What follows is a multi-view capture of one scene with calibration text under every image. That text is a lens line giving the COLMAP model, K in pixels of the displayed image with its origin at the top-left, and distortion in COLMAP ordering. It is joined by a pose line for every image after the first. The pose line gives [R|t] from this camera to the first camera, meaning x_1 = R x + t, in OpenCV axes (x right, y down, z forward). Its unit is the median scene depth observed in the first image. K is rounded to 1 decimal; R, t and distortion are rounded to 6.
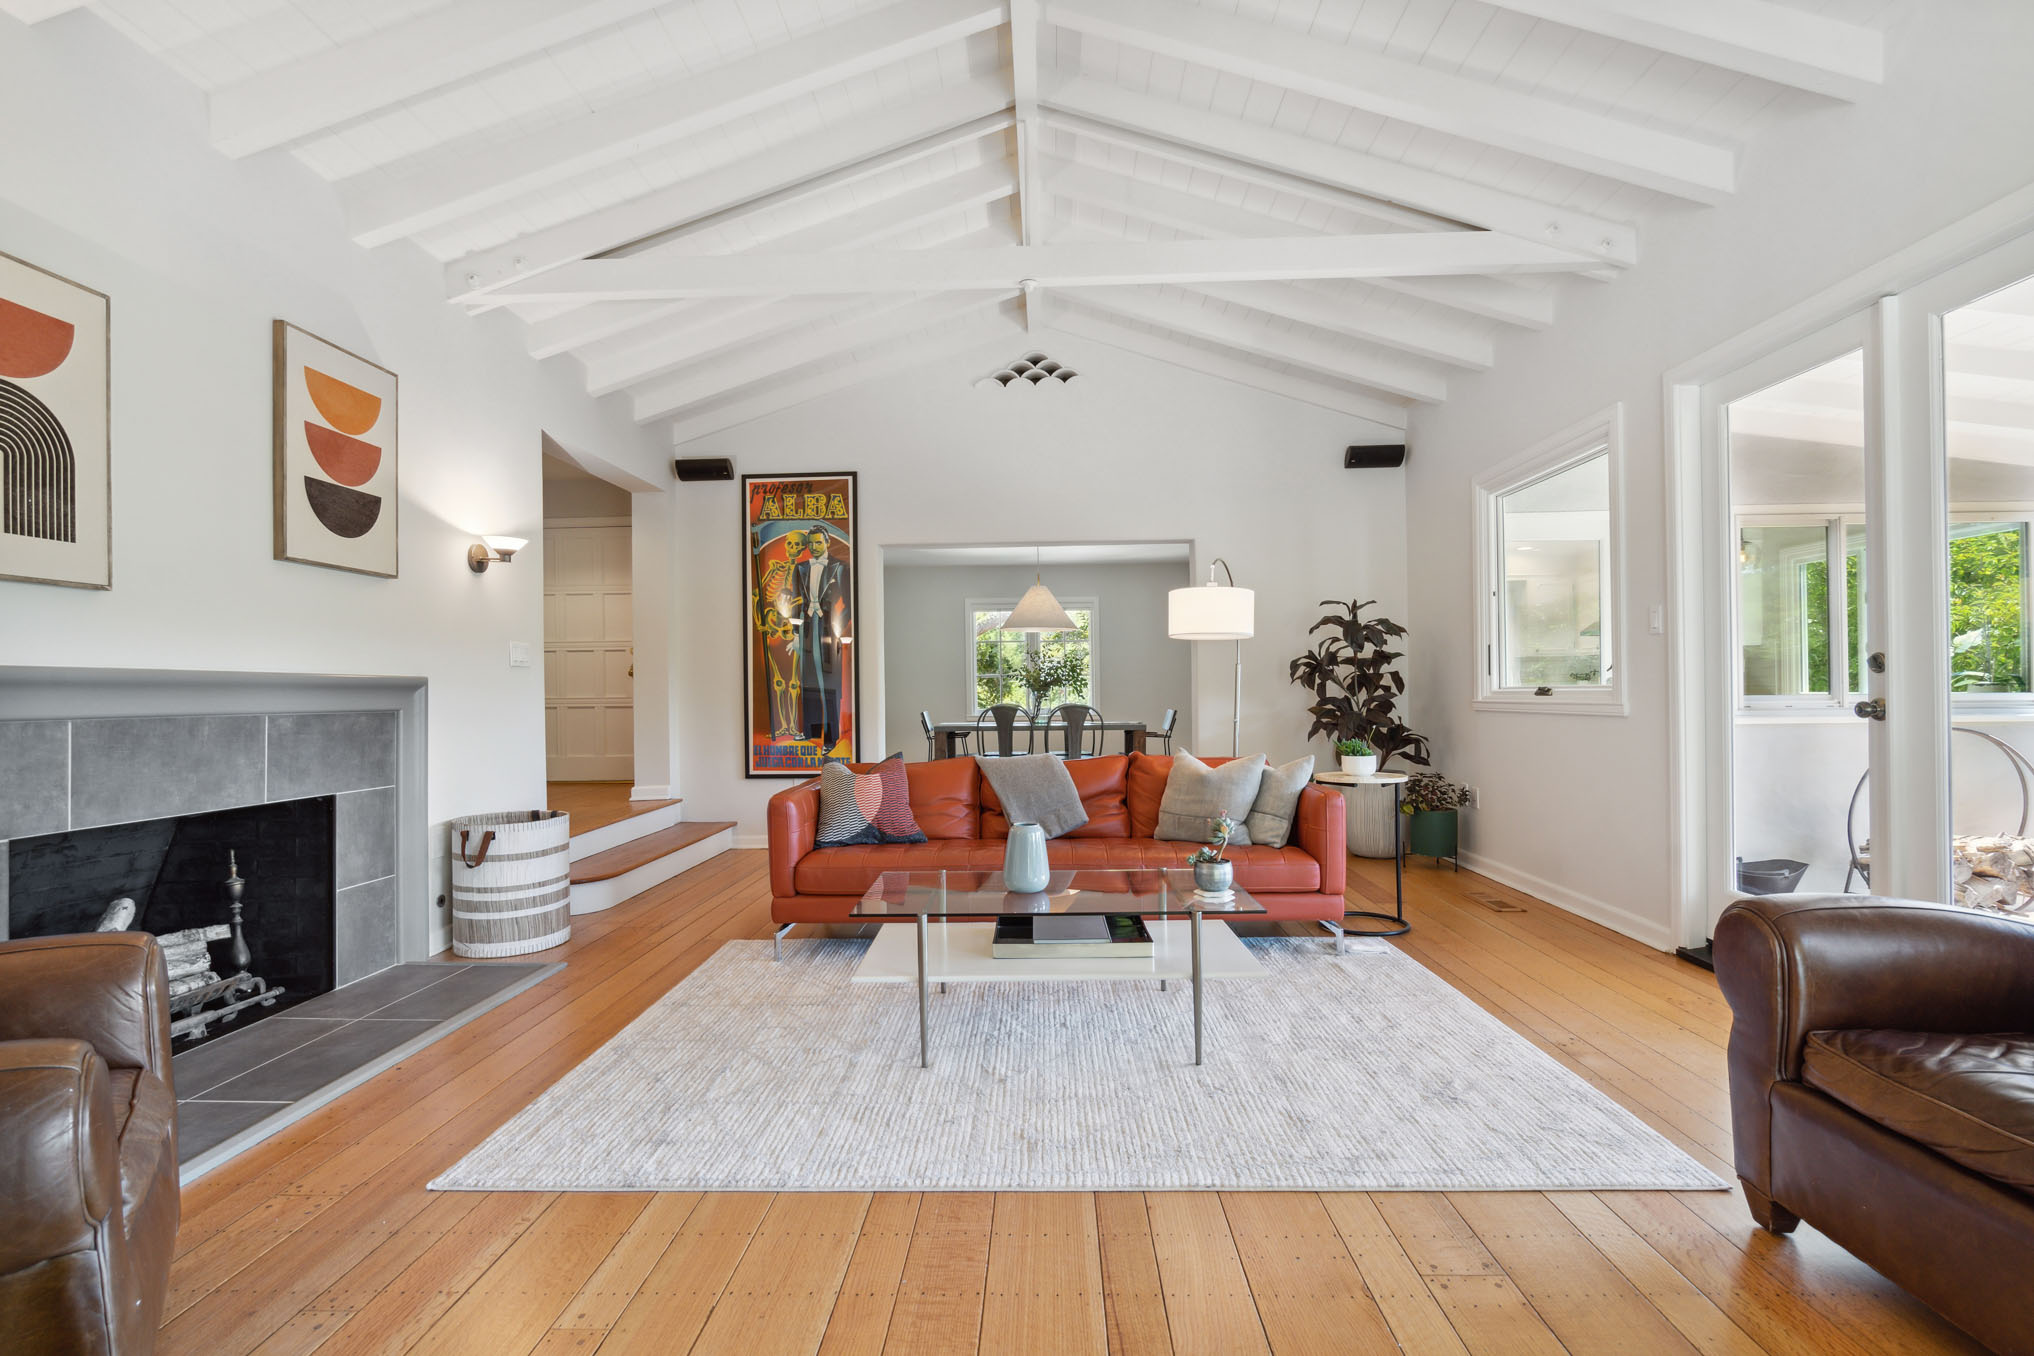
lens RADIAL K [[937.2, 0, 1004.9], [0, 937.2, 689.6], [0, 0, 1]] dist [-0.008612, 0.001787]
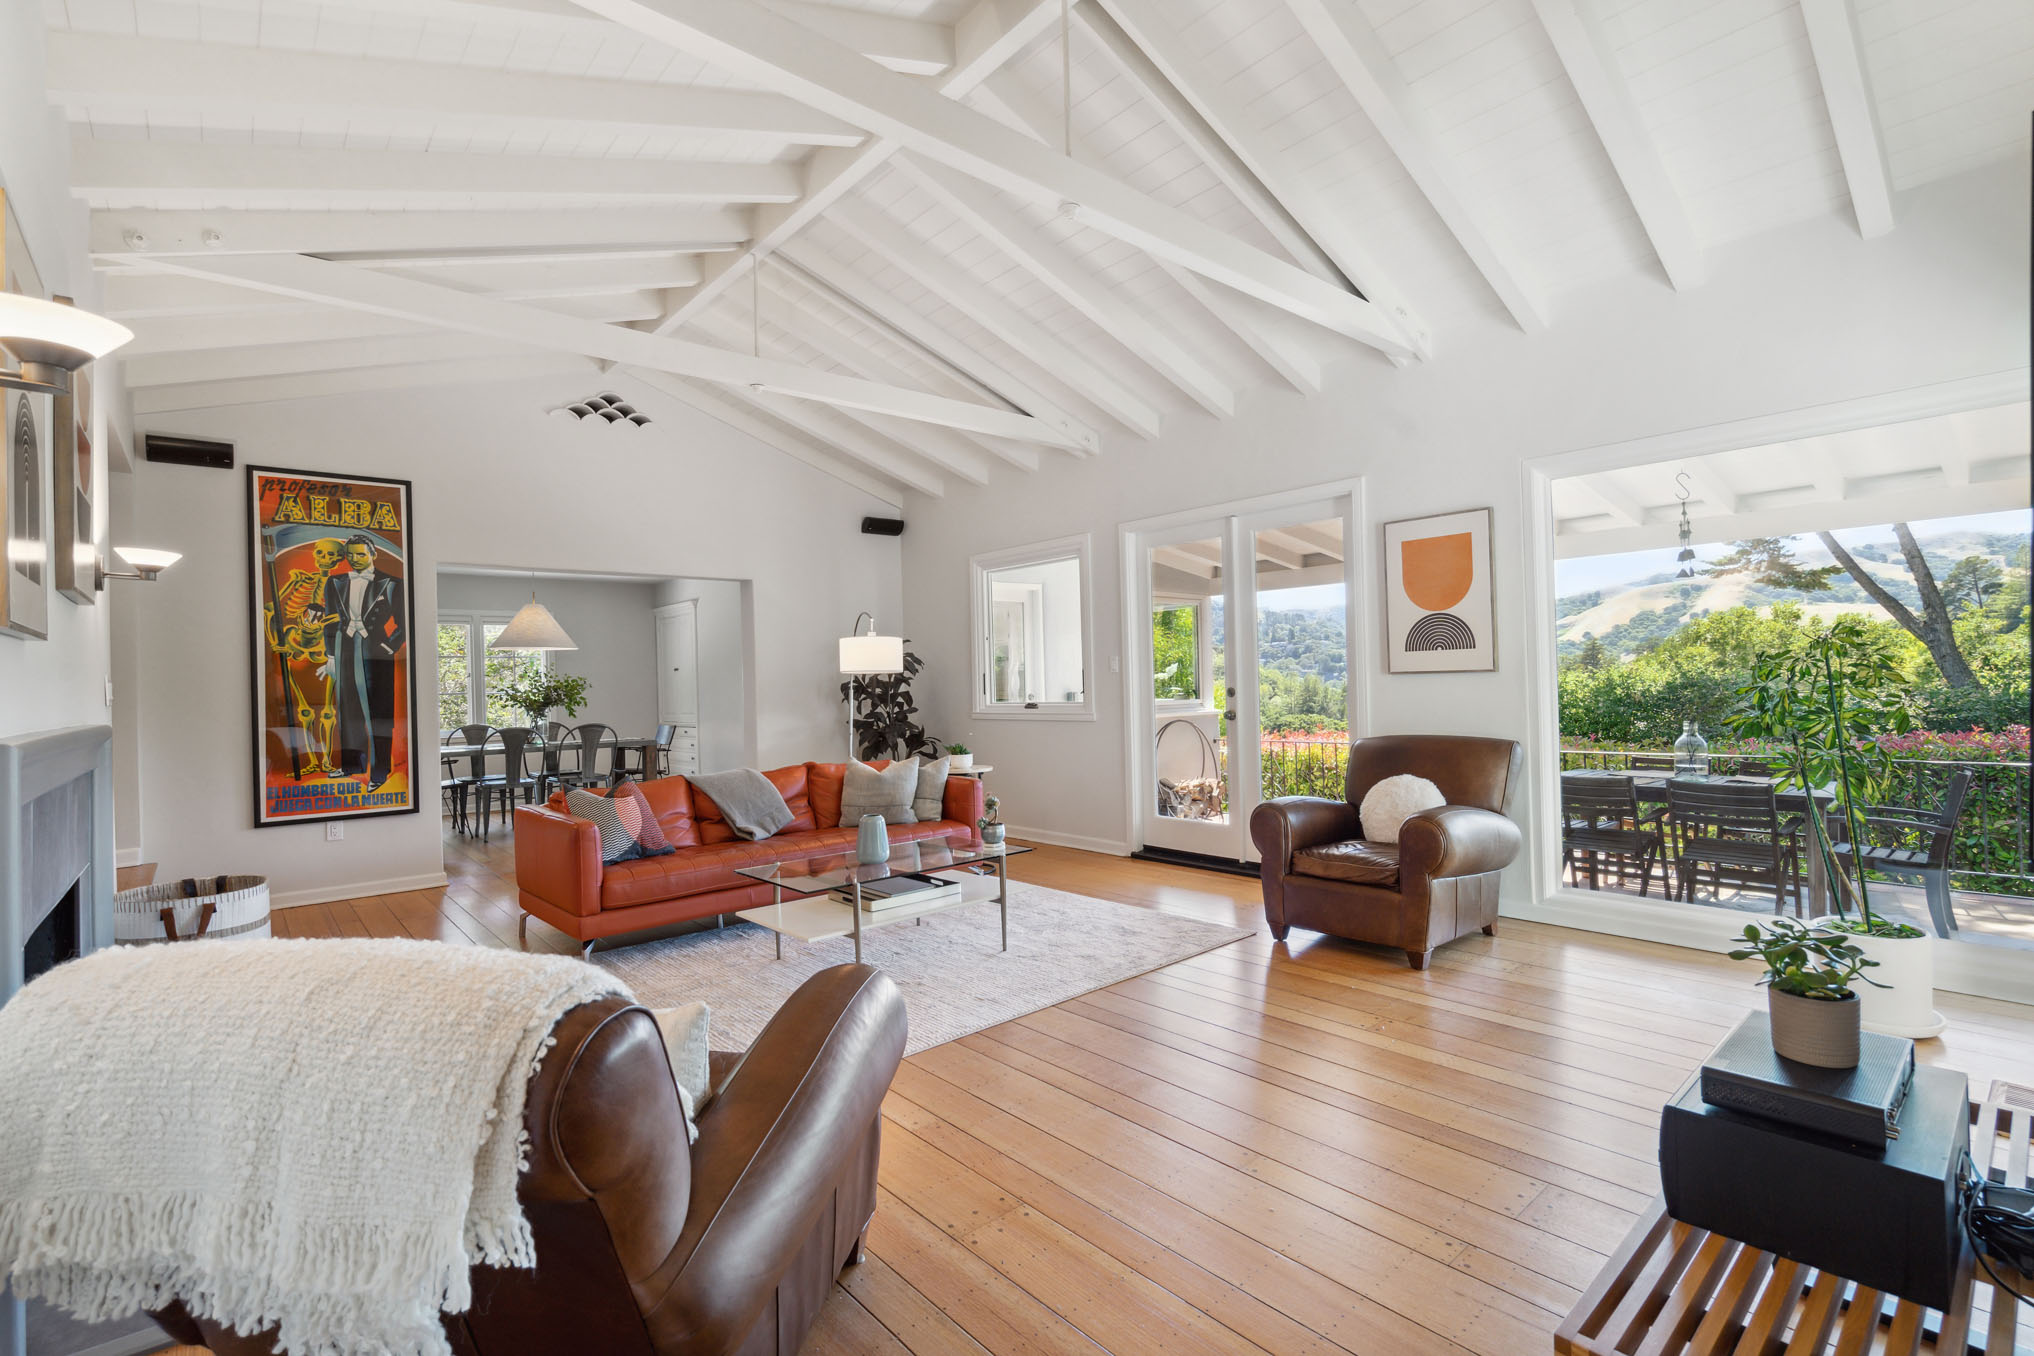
lens RADIAL K [[937.2, 0, 1026.3], [0, 937.2, 670.9], [0, 0, 1]] dist [-0.008612, 0.001787]
pose [[0.724047, 0.001555, 0.689749, -0.403140], [0.015100, 0.999722, -0.018105, -0.022618], [-0.689585, 0.023524, 0.723822, -0.092194]]
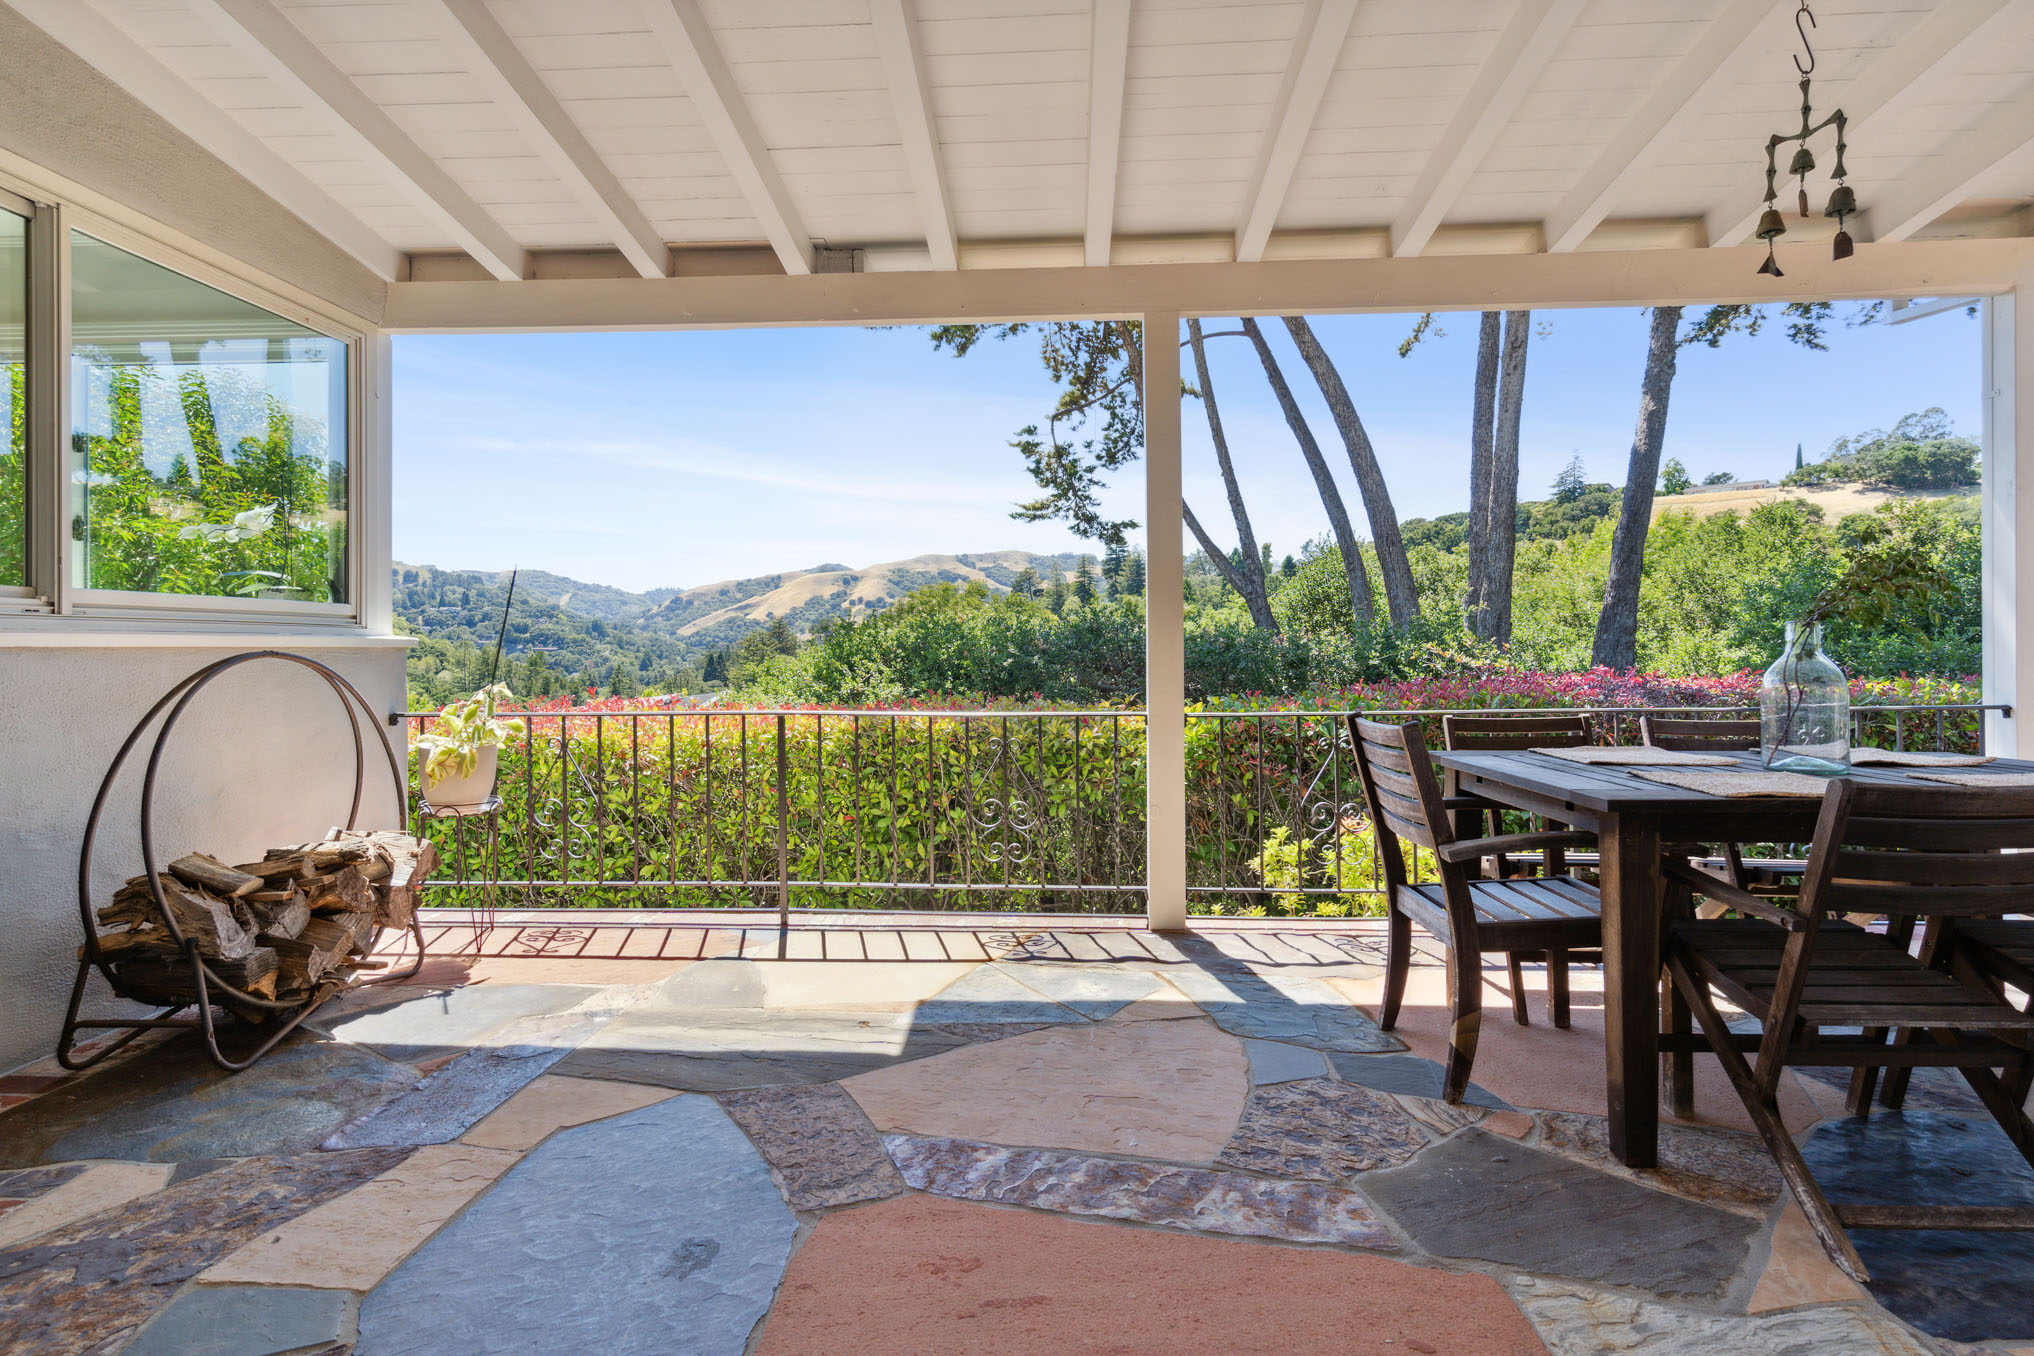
lens RADIAL K [[937.2, 0, 1005.5], [0, 937.2, 643.9], [0, 0, 1]] dist [-0.008612, 0.001787]
pose [[0.004083, 0.015298, 0.999875, 0.437664], [0.002233, 0.999880, -0.015307, 0.043327], [-0.999989, 0.002296, 0.004048, 0.525729]]
